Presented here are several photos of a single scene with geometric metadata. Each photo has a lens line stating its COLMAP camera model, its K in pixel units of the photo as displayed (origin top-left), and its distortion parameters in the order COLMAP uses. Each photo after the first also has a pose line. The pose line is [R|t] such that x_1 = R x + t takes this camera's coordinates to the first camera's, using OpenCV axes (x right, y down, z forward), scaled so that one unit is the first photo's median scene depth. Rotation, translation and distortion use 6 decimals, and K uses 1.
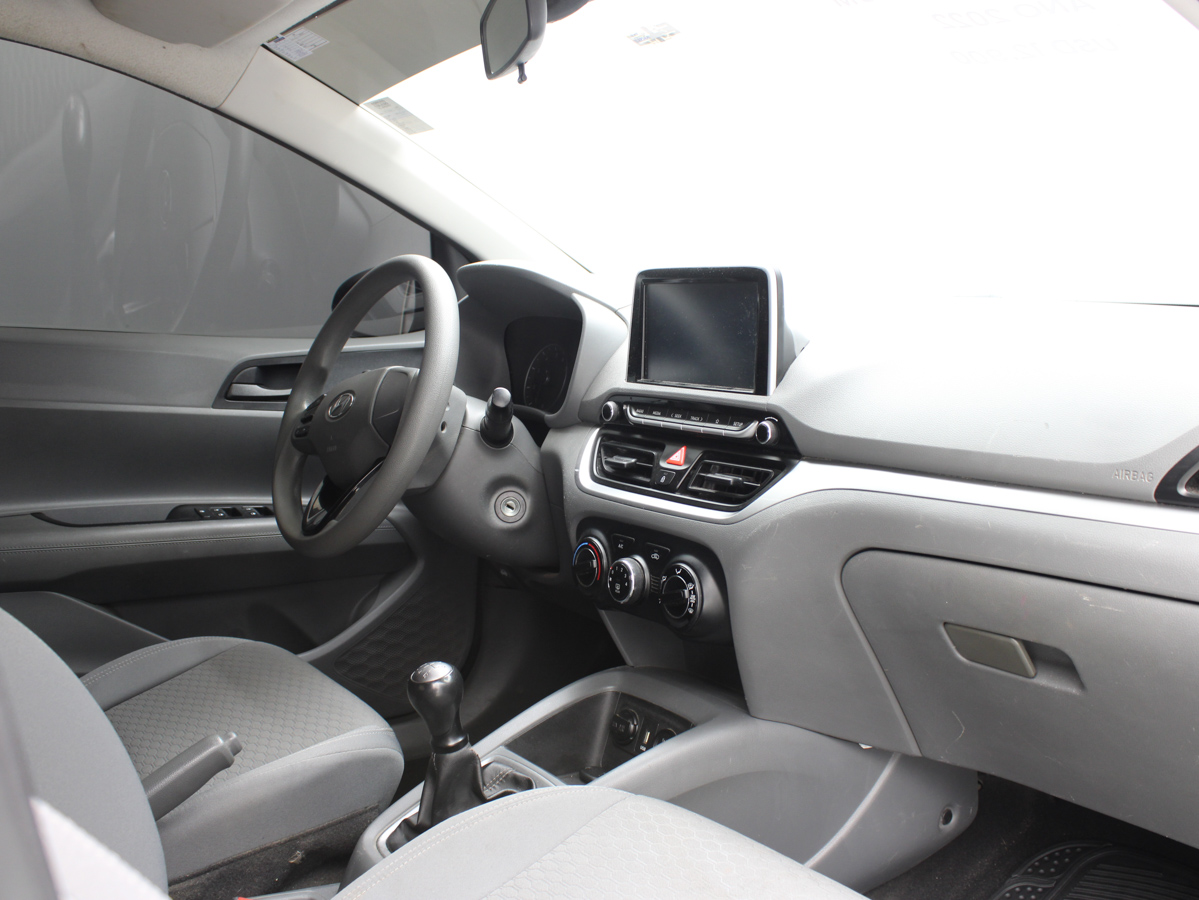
lens RADIAL K [[1220.8, 0, 599.5], [0, 1220.8, 450.0], [0, 0, 1]] dist [-0.176223, 0.181239]
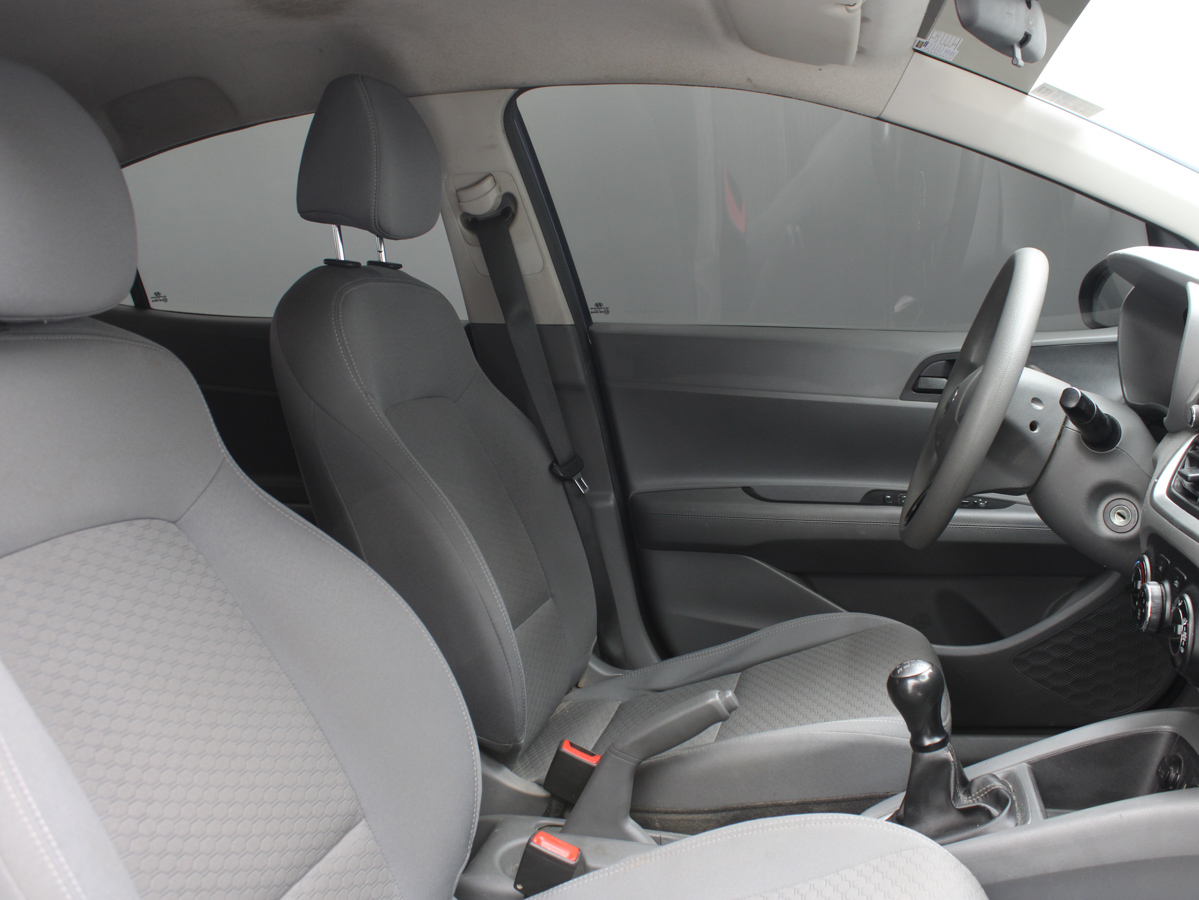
lens RADIAL K [[1220.8, 0, 599.5], [0, 1220.8, 450.0], [0, 0, 1]] dist [-0.176223, 0.181239]
pose [[0.679486, 0.051672, -0.731866, 0.343543], [-0.042224, 0.998618, 0.031304, -0.015982], [0.732472, 0.009632, 0.680729, 0.106656]]
